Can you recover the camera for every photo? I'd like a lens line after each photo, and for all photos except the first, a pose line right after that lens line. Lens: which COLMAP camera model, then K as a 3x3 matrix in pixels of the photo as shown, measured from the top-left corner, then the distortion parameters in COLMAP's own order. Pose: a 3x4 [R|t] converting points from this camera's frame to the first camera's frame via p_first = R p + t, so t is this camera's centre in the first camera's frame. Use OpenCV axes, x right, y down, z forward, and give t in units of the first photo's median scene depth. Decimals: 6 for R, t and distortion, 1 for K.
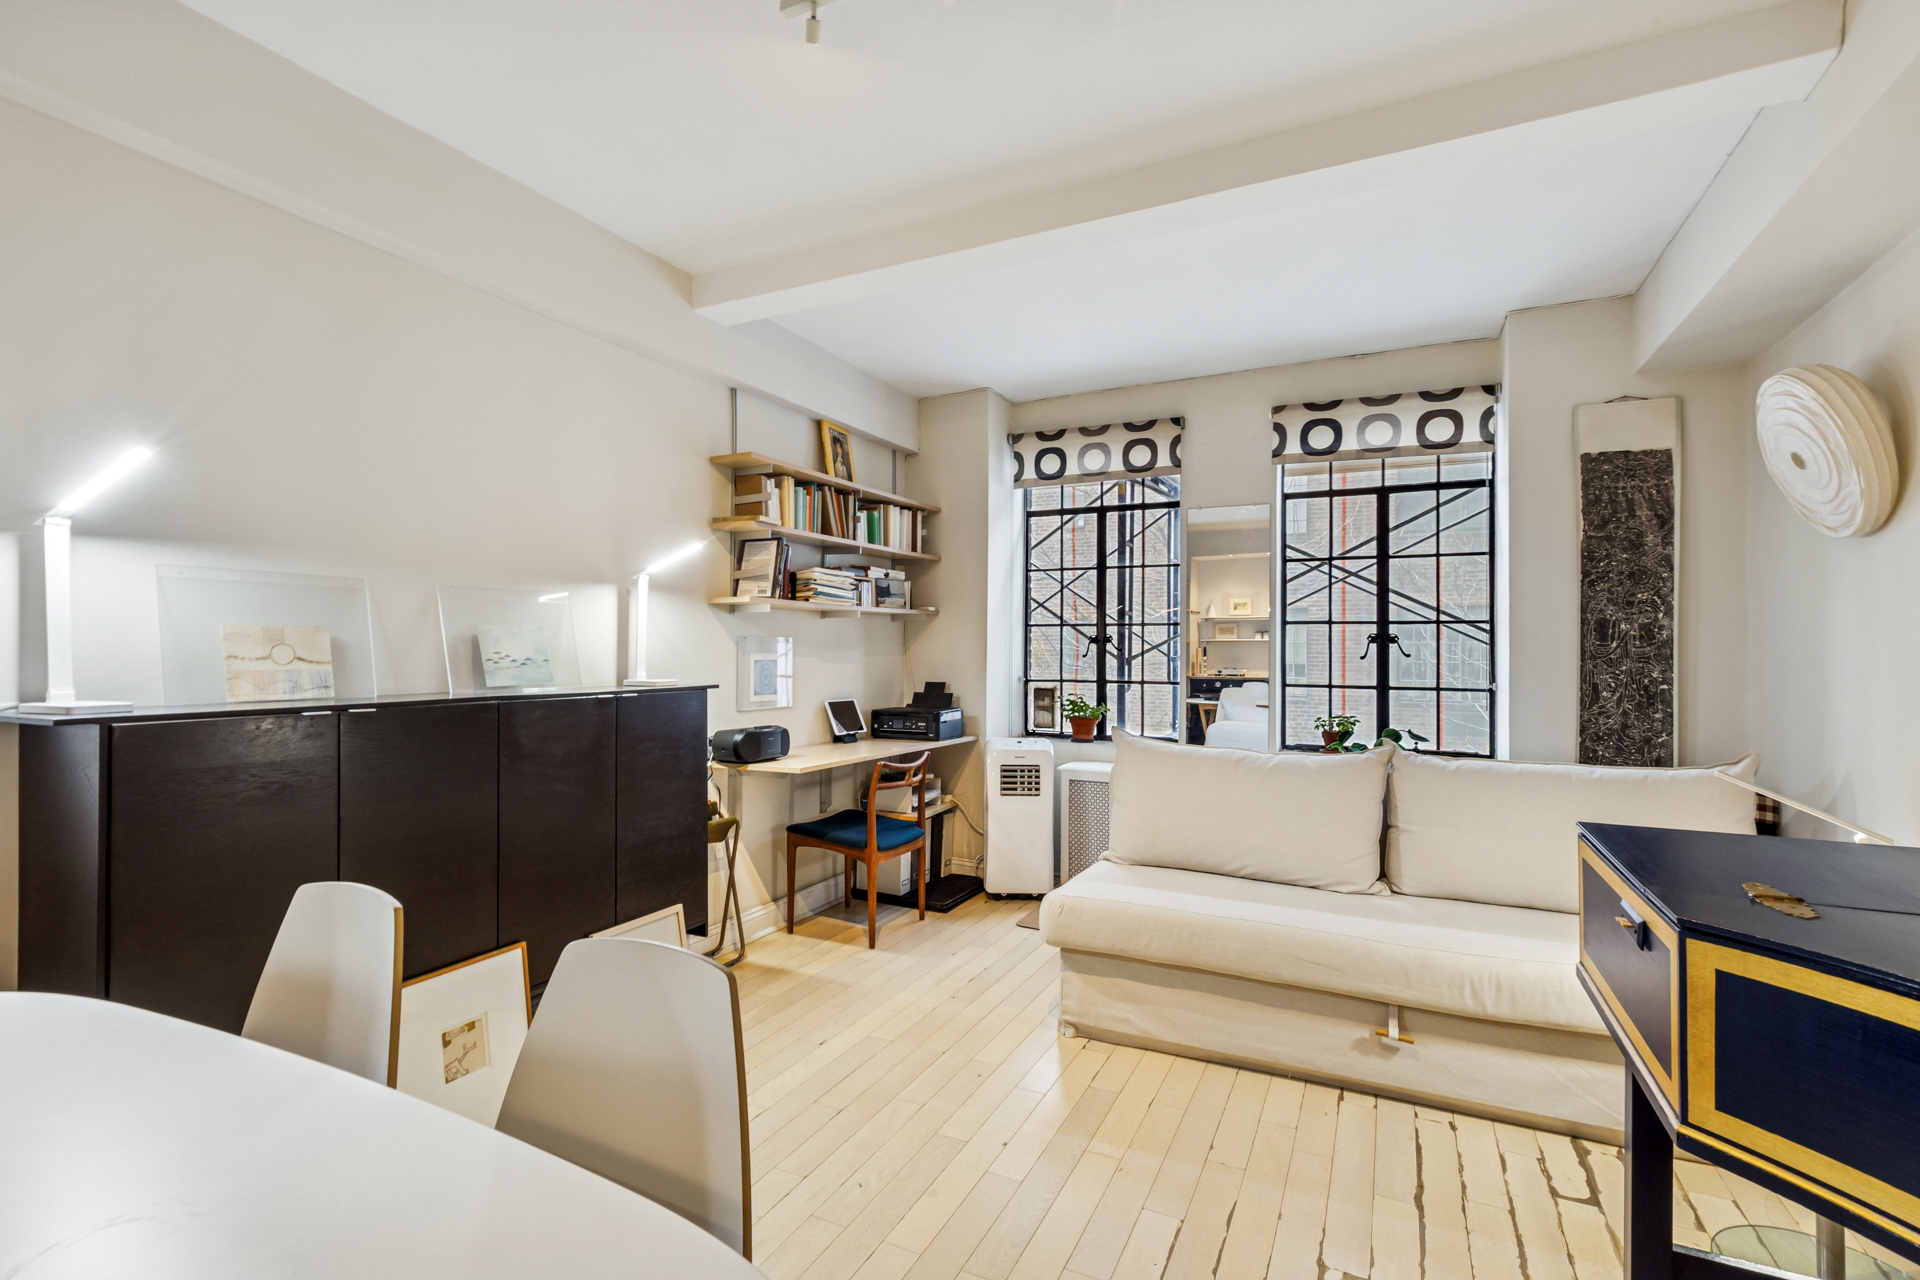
lens RADIAL K [[885.6, 0, 969.1], [0, 885.6, 642.2], [0, 0, 1]] dist [0.000237, -0.001084]
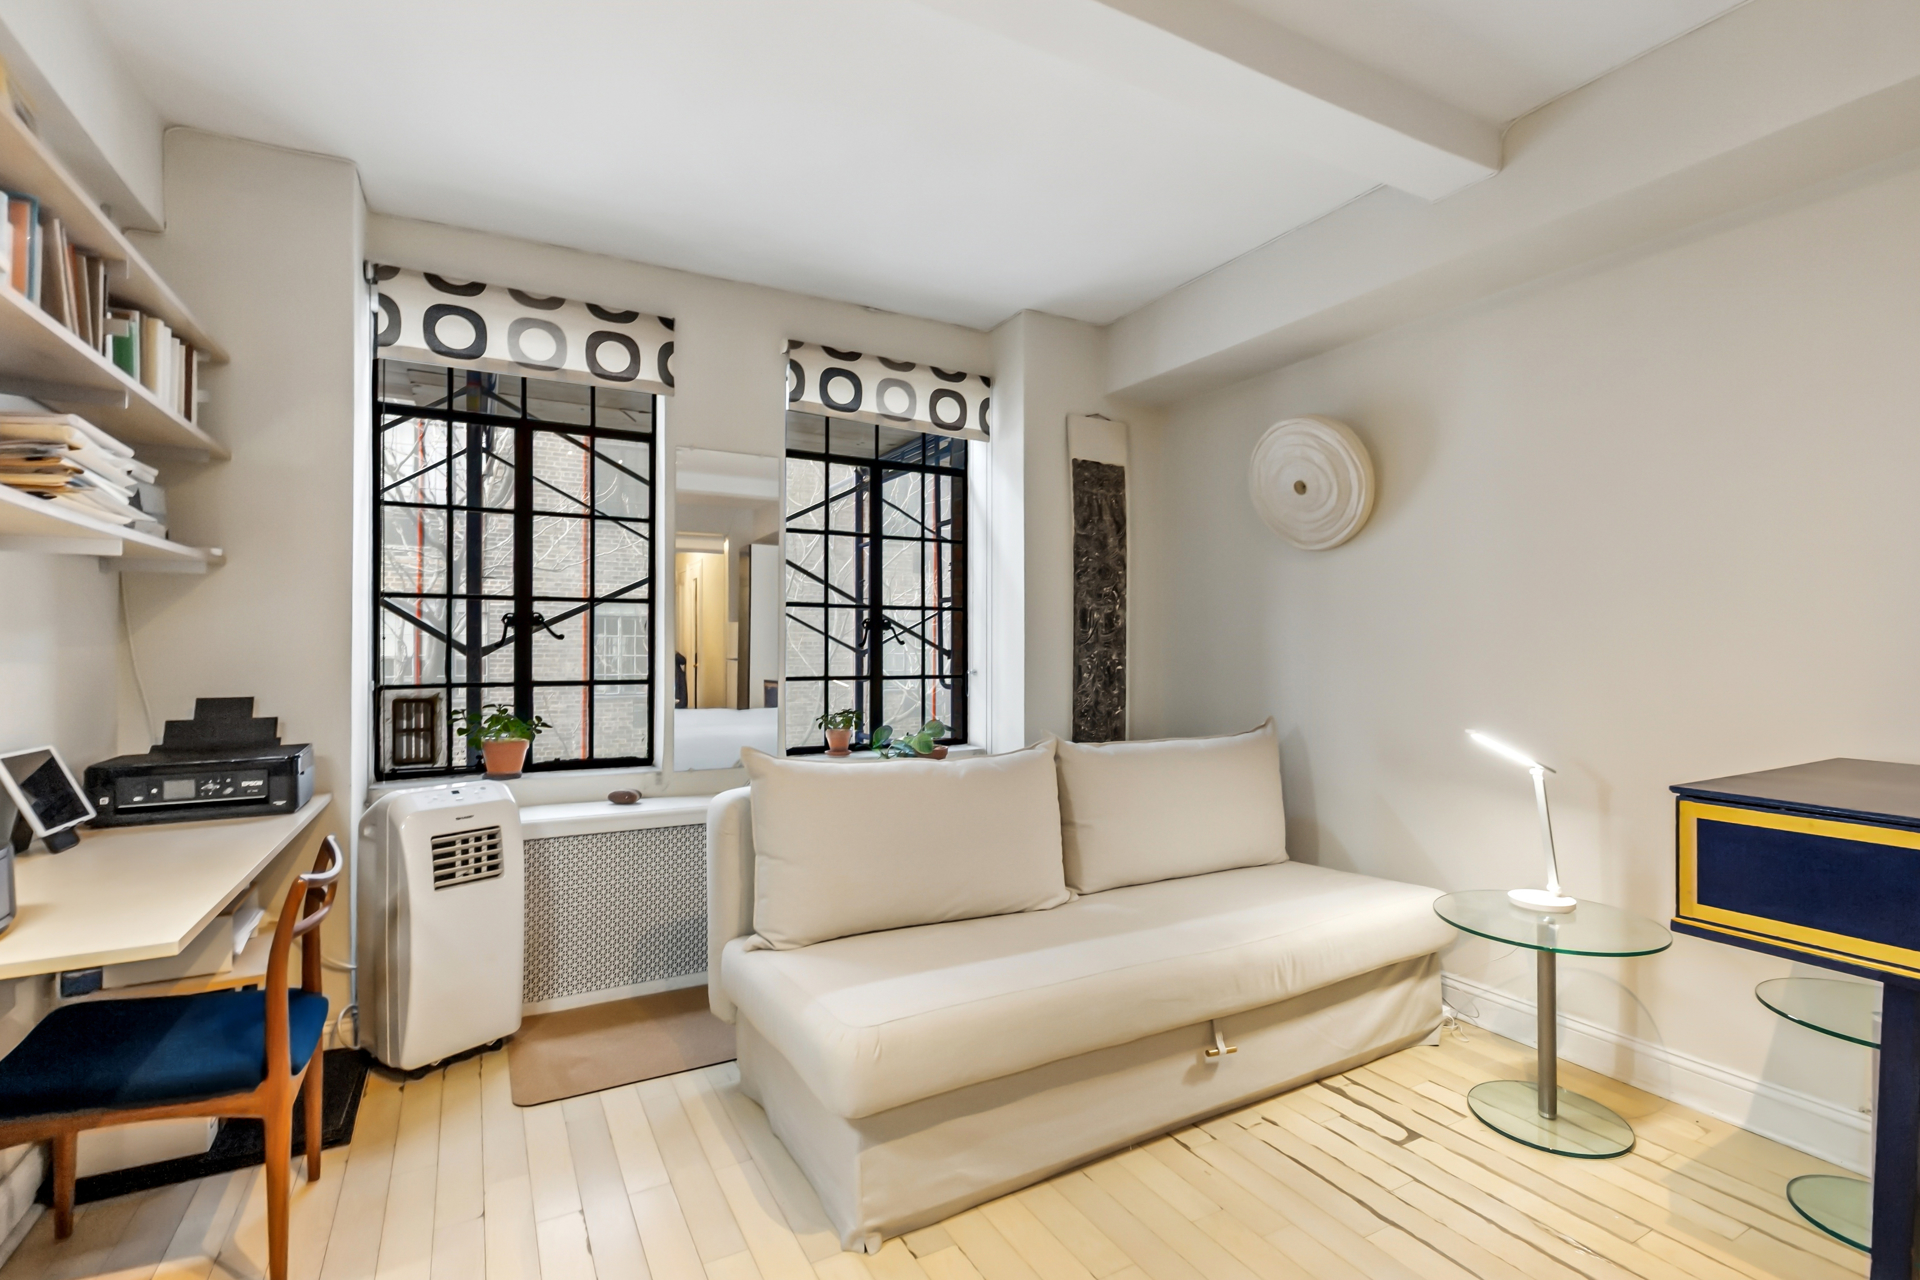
lens RADIAL K [[885.6, 0, 969.1], [0, 885.6, 642.2], [0, 0, 1]] dist [0.000237, -0.001084]
pose [[0.557662, -0.000917, 0.830068, -0.297452], [-0.004191, 0.999984, 0.003921, 0.012599], [-0.830058, -0.005666, 0.557649, 0.491603]]
